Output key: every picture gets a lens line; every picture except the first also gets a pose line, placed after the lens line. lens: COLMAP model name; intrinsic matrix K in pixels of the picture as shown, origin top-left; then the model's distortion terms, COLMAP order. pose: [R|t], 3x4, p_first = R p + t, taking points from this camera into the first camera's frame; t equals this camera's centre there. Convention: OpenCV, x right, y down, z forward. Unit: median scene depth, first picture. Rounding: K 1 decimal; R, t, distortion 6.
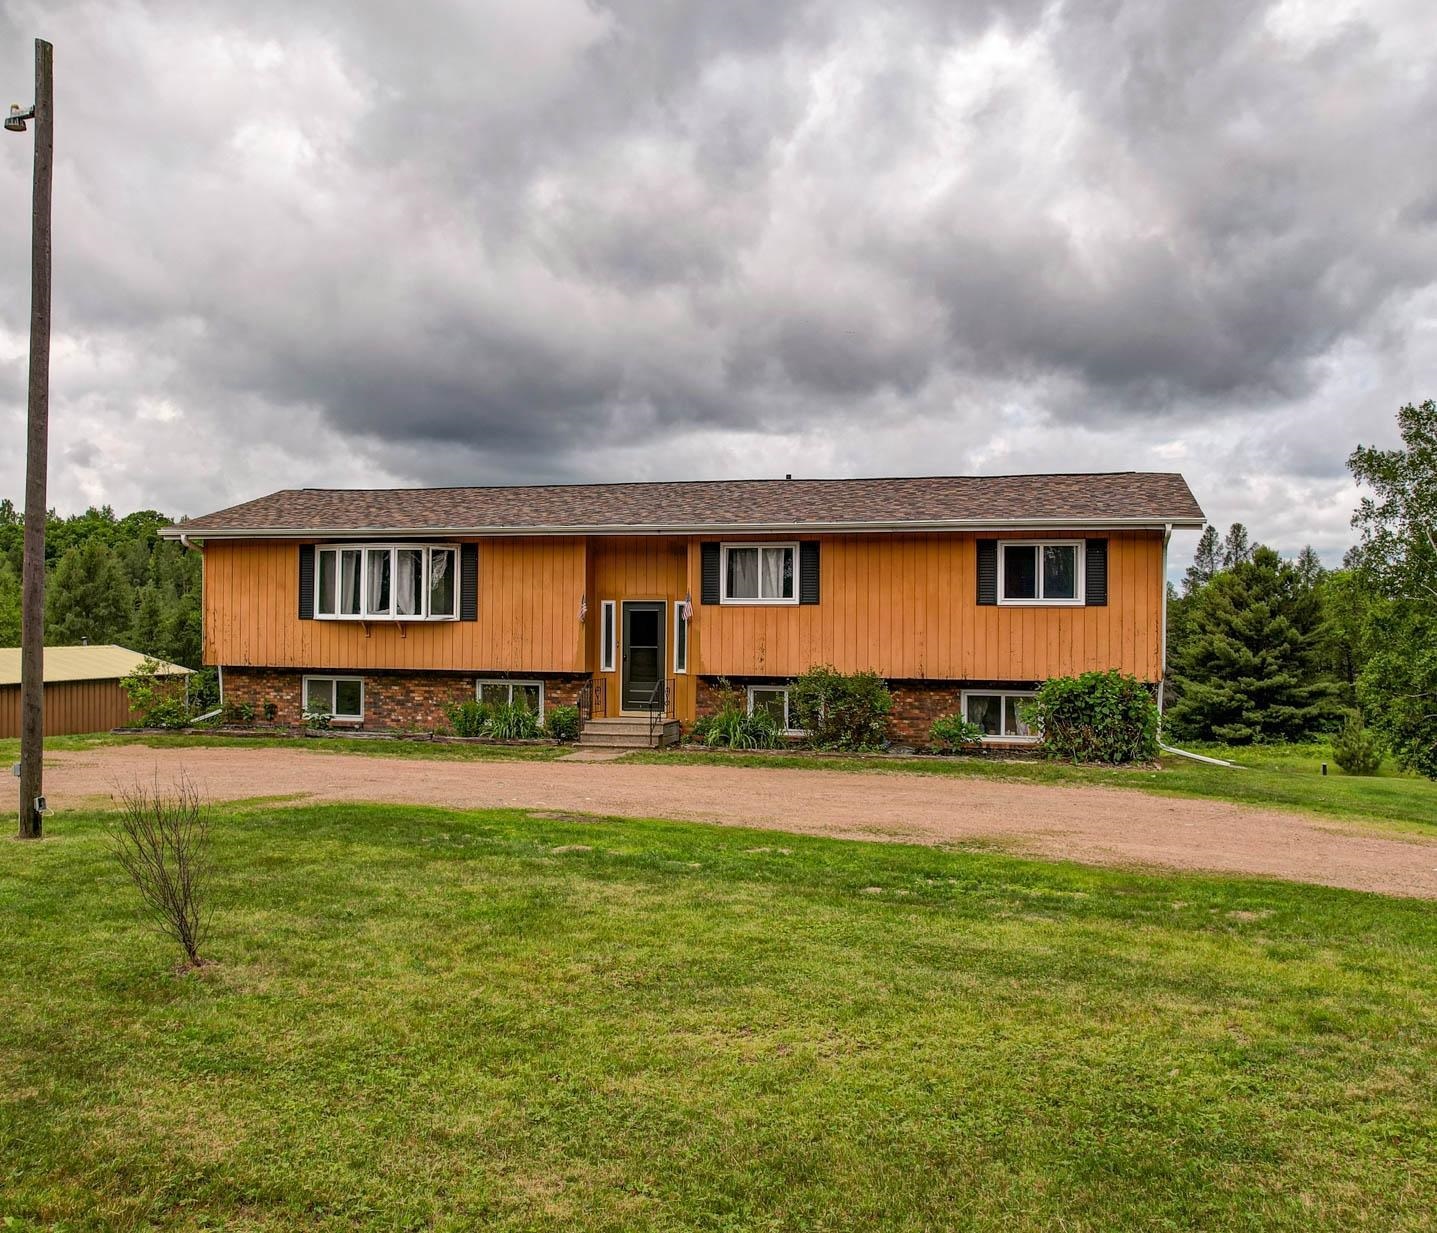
lens RADIAL K [[1348.6, 0, 681.4], [0, 1348.6, 600.4], [0, 0, 1]] dist [-0.055733, 0.000461]
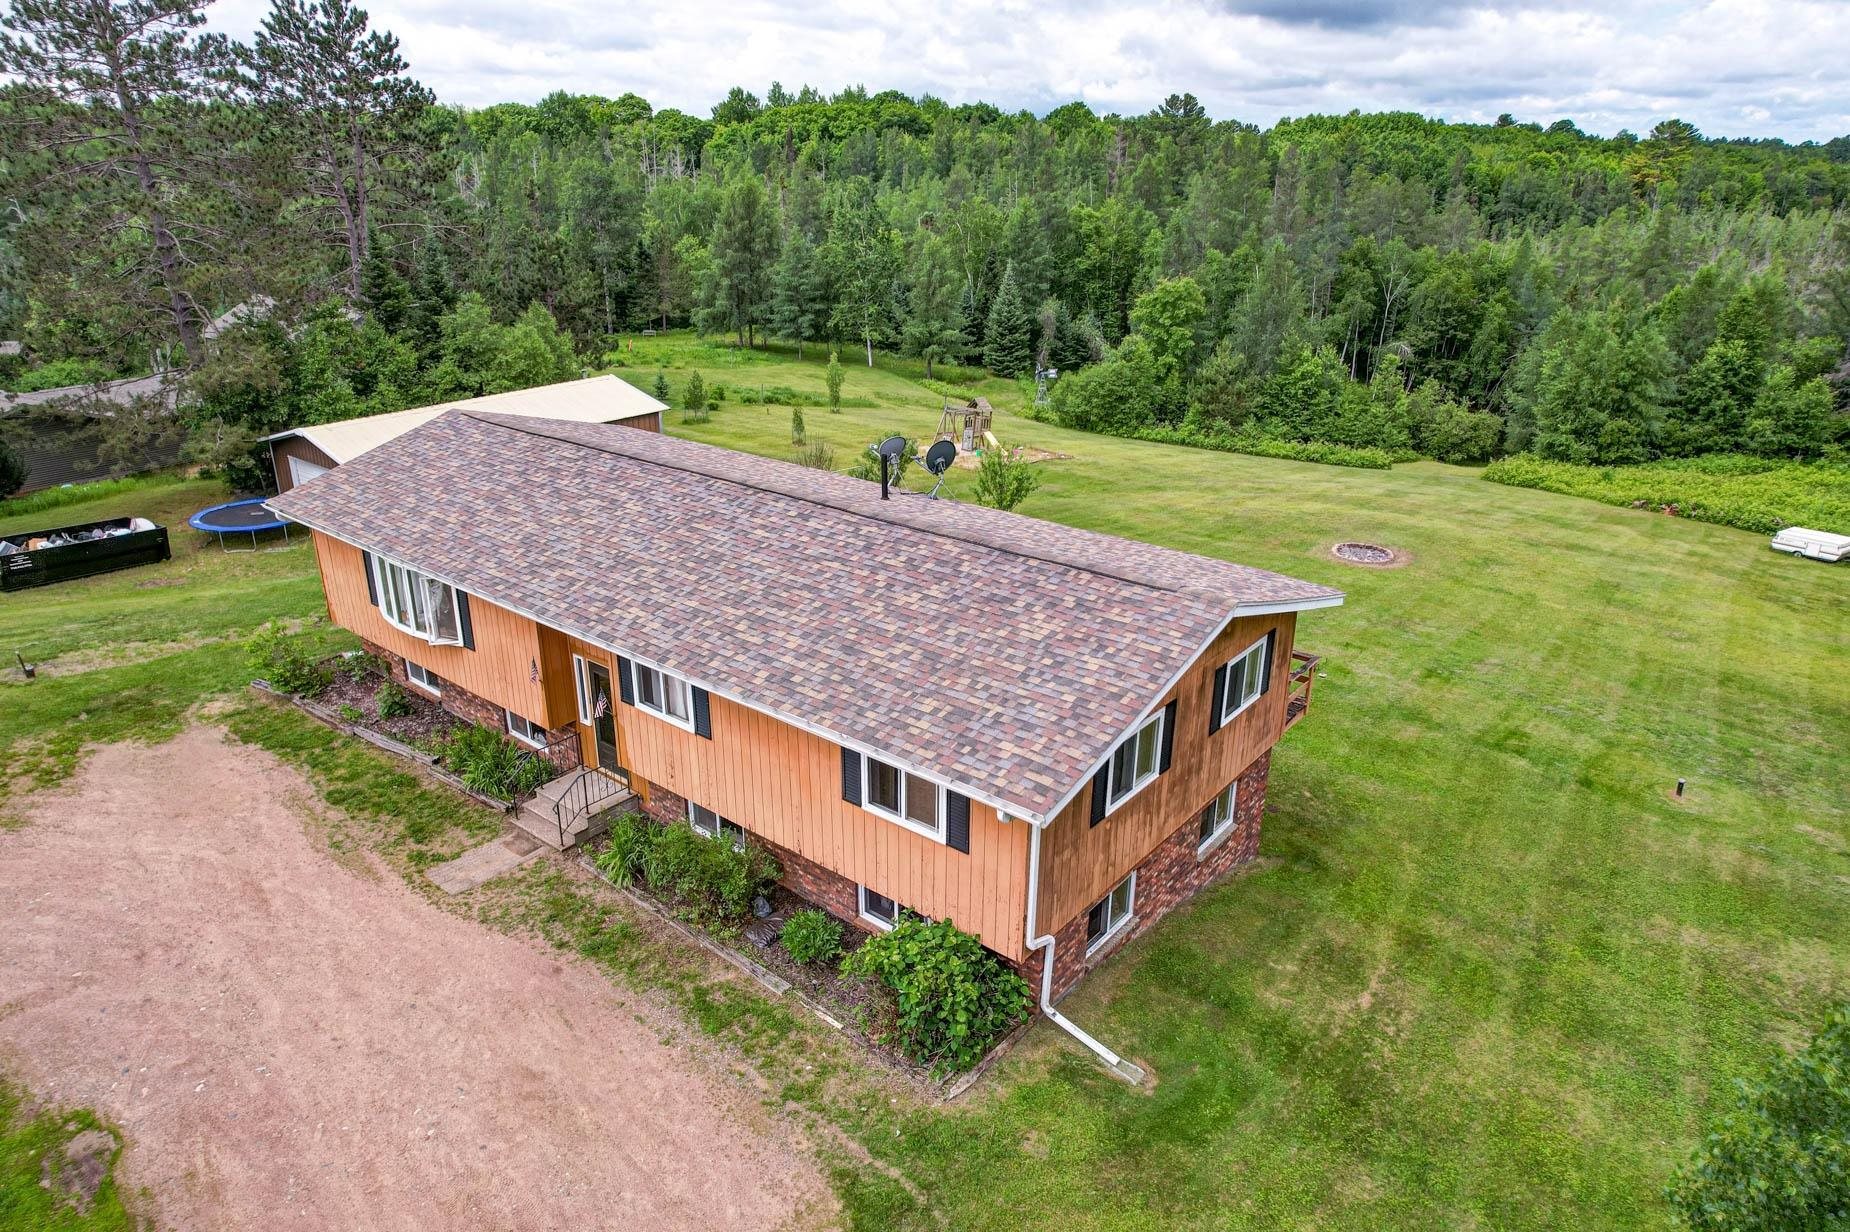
lens RADIAL K [[1193.5, 0, 928.5], [0, 1193.5, 623.5], [0, 0, 1]] dist [-0.080748, 0.073808]
pose [[0.919746, 0.145382, -0.364597, 0.122801], [0.004836, 0.924610, 0.380884, -0.087489], [0.392484, -0.352080, 0.849704, 0.109150]]
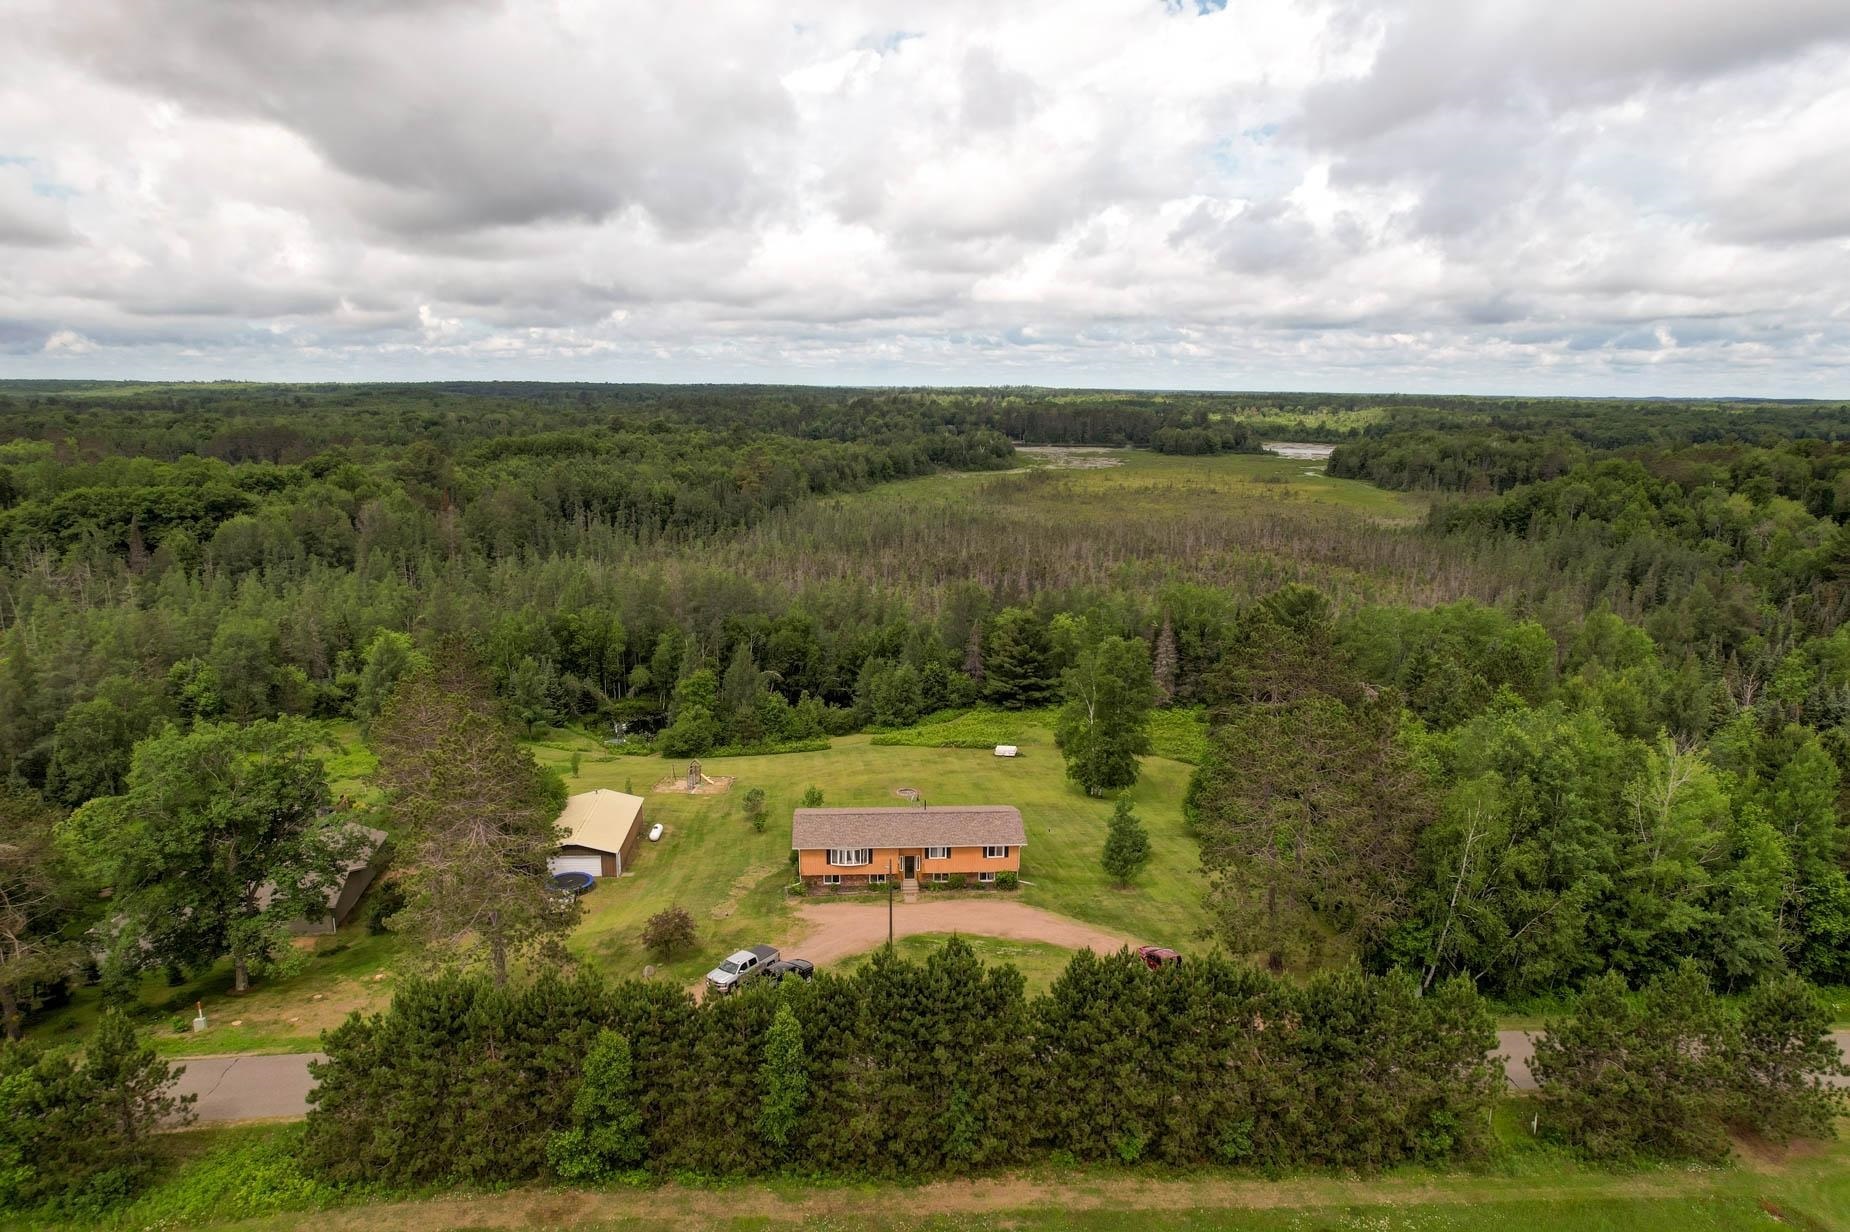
lens RADIAL K [[1170.0, 0, 925.0], [0, 1170.0, 616.0], [0, 0, 1]] dist [-0.060955, 0.056489]
pose [[0.943587, -0.063494, 0.324980, -0.315778], [-0.002727, 0.979920, 0.199373, -0.411924], [-0.331113, -0.189012, 0.924467, -0.652011]]
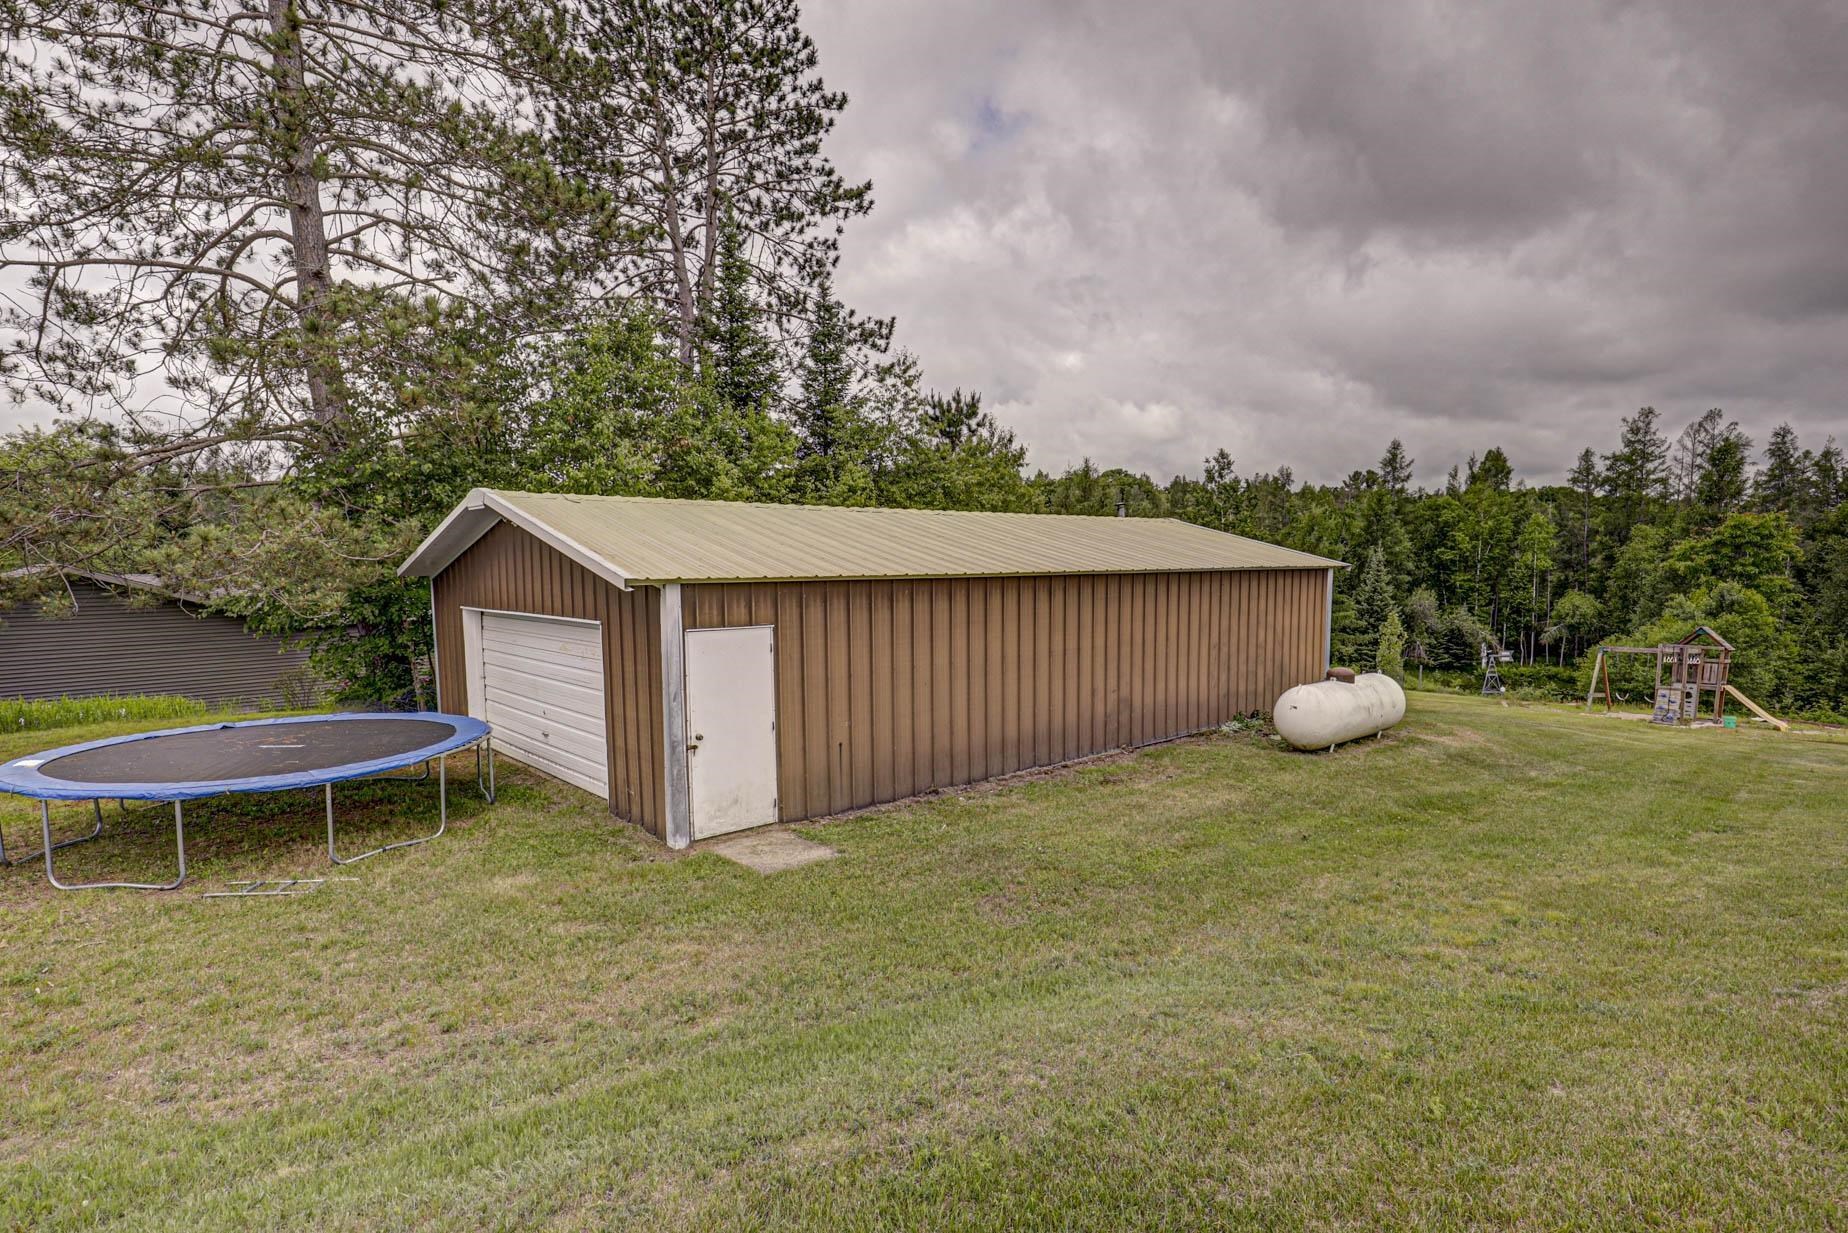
lens RADIAL K [[953.4, 0, 934.1], [0, 953.4, 653.5], [0, 0, 1]] dist [-0.001207, 0.000880]
pose [[0.851755, 0.036998, -0.522633, -0.175923], [0.021131, 0.994266, 0.104823, 0.026209], [0.523515, -0.100327, 0.846089, 0.360783]]
